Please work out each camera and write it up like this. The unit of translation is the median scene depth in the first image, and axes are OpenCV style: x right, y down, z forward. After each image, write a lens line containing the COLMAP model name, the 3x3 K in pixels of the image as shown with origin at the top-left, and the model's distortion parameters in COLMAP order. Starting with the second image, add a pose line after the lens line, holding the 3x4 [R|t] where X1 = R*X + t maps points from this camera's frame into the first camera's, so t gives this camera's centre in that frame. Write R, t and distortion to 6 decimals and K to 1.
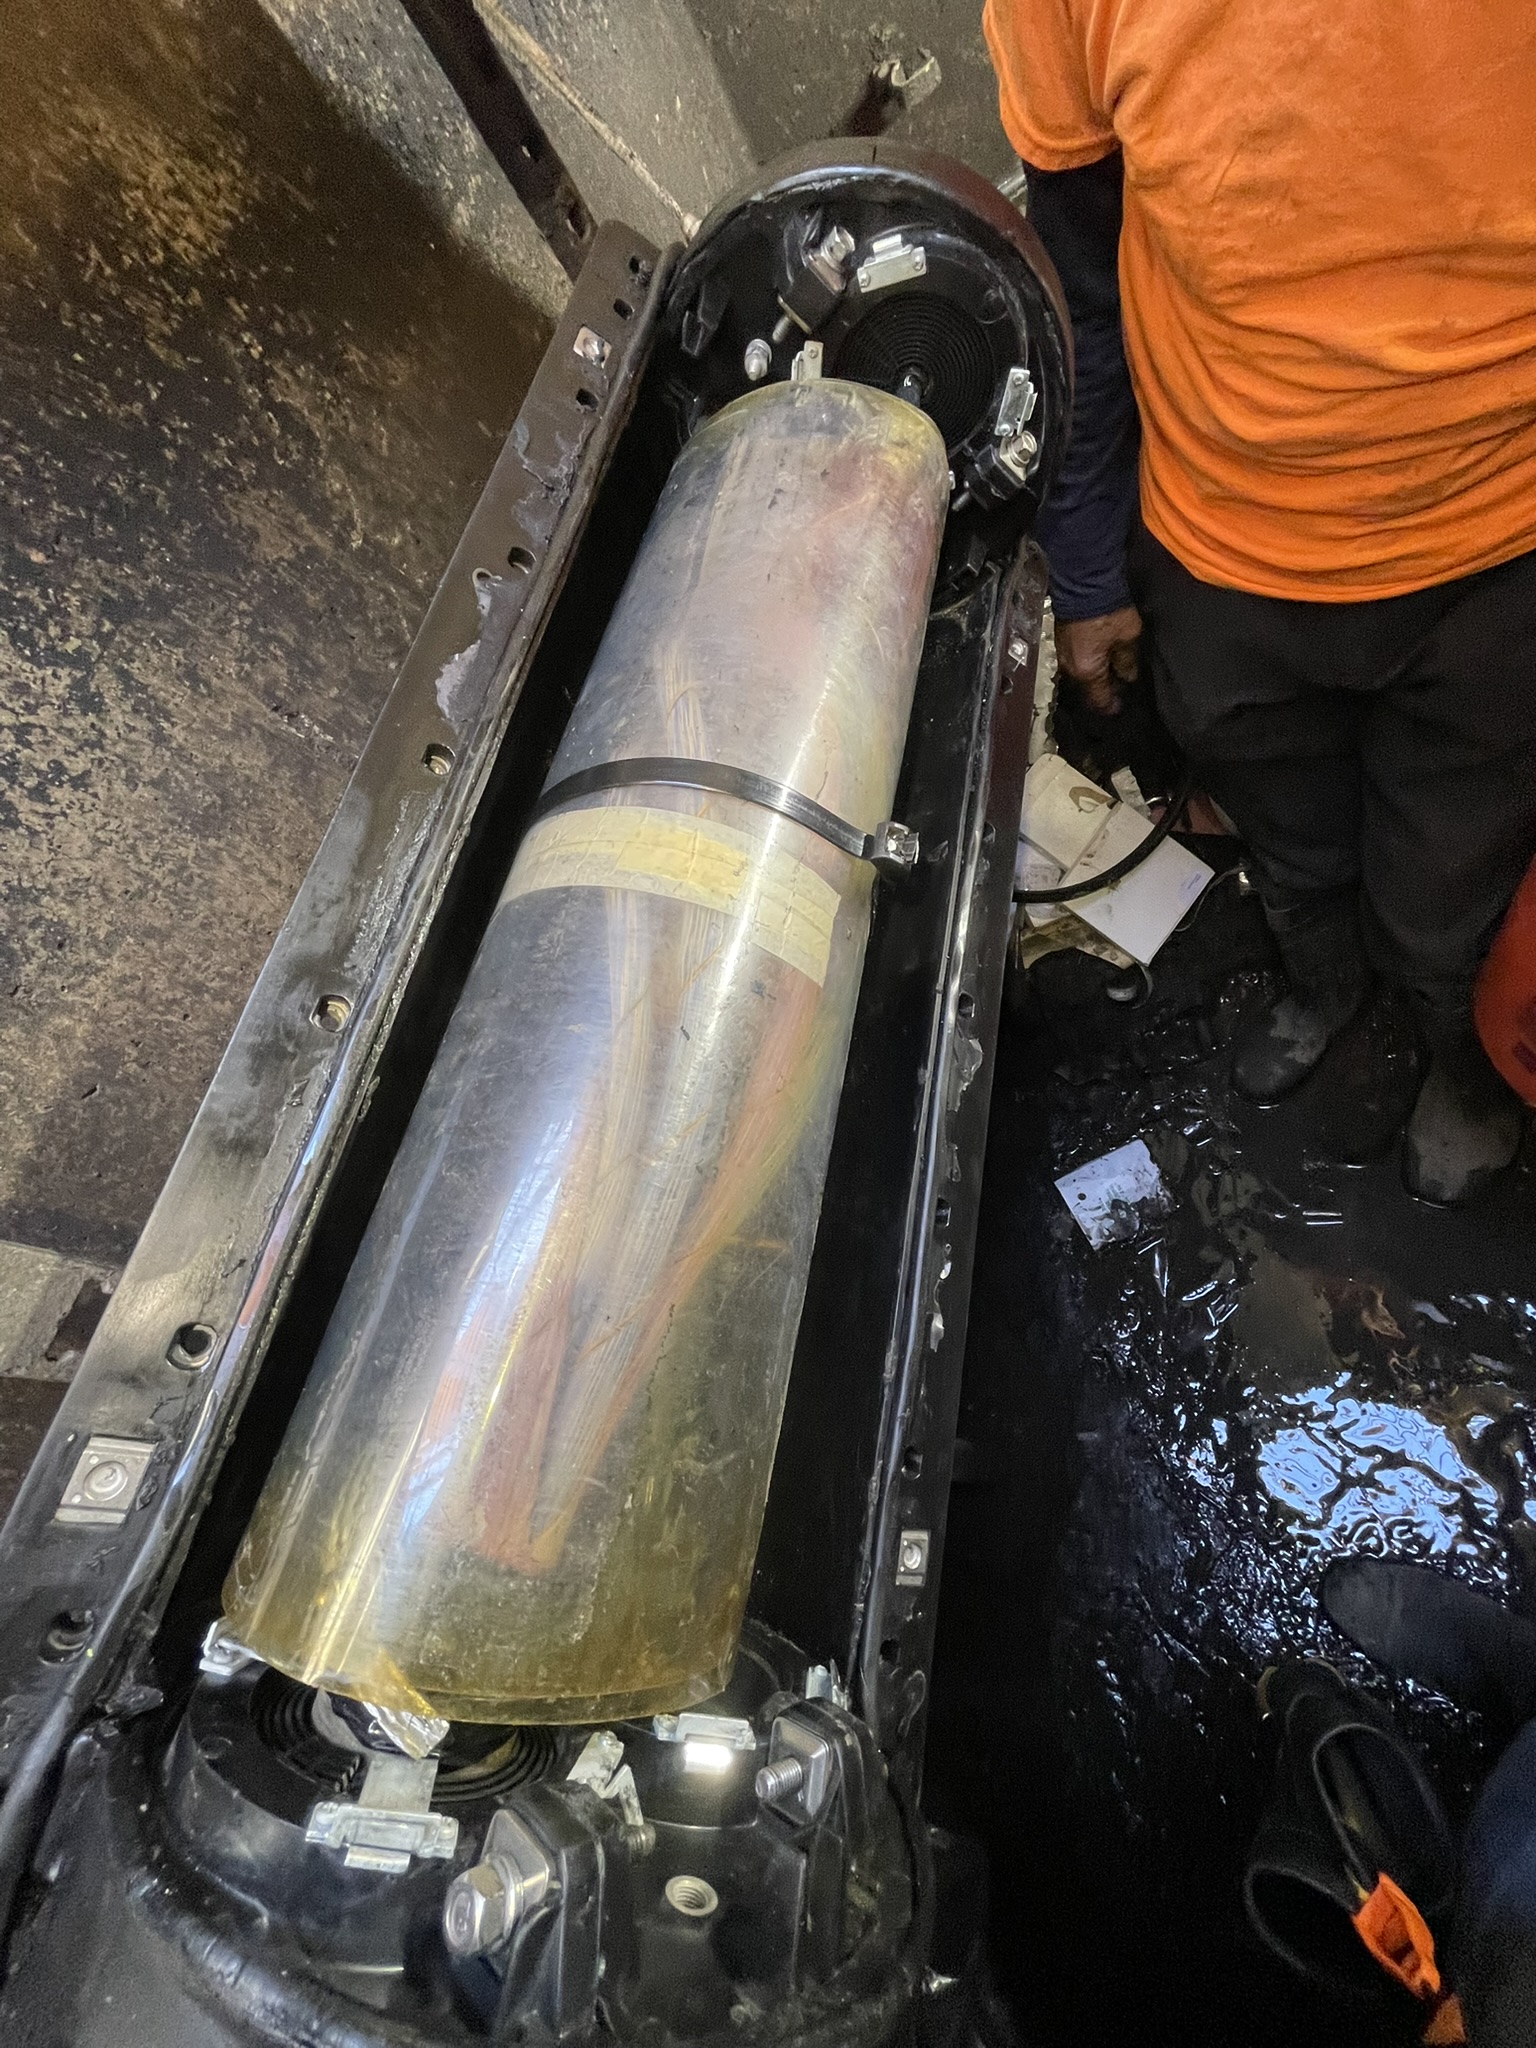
lens RADIAL K [[829.9, 0, 810.5], [0, 829.9, 994.3], [0, 0, 1]] dist [-0.000861, 0.003083]
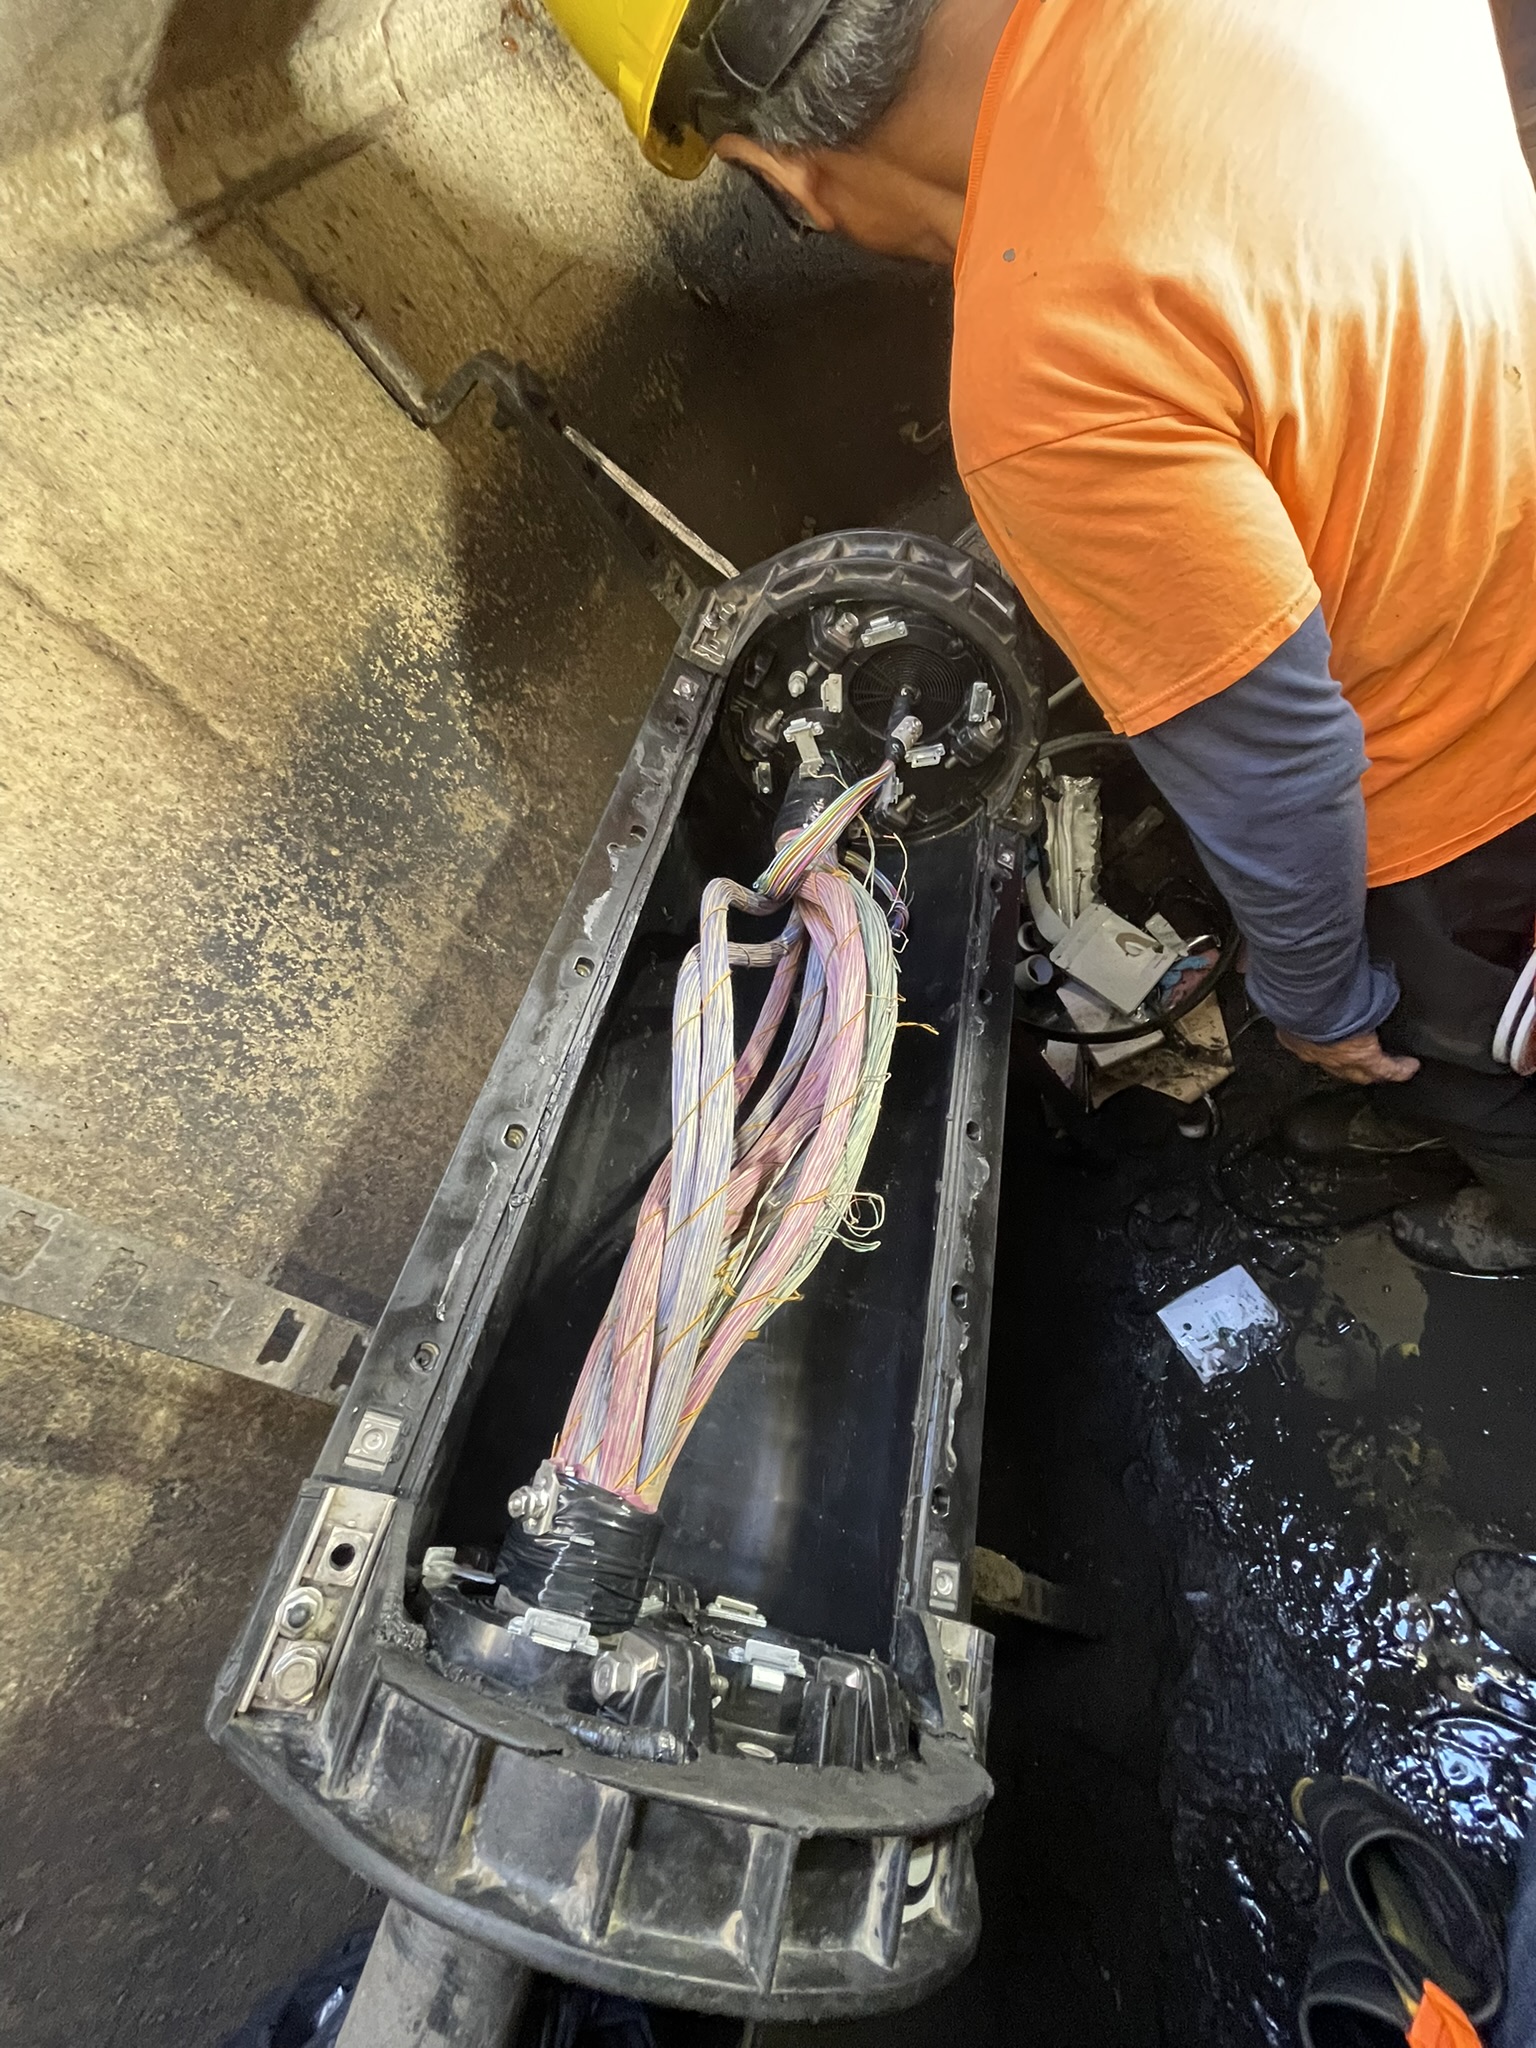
lens RADIAL K [[837.2, 0, 821.5], [0, 837.2, 999.8], [0, 0, 1]] dist [0.002037, 0.000854]
pose [[0.993587, -0.046804, -0.102925, 0.097277], [0.028024, 0.983836, -0.176863, 0.036262], [0.109539, 0.172844, 0.978839, -0.332305]]
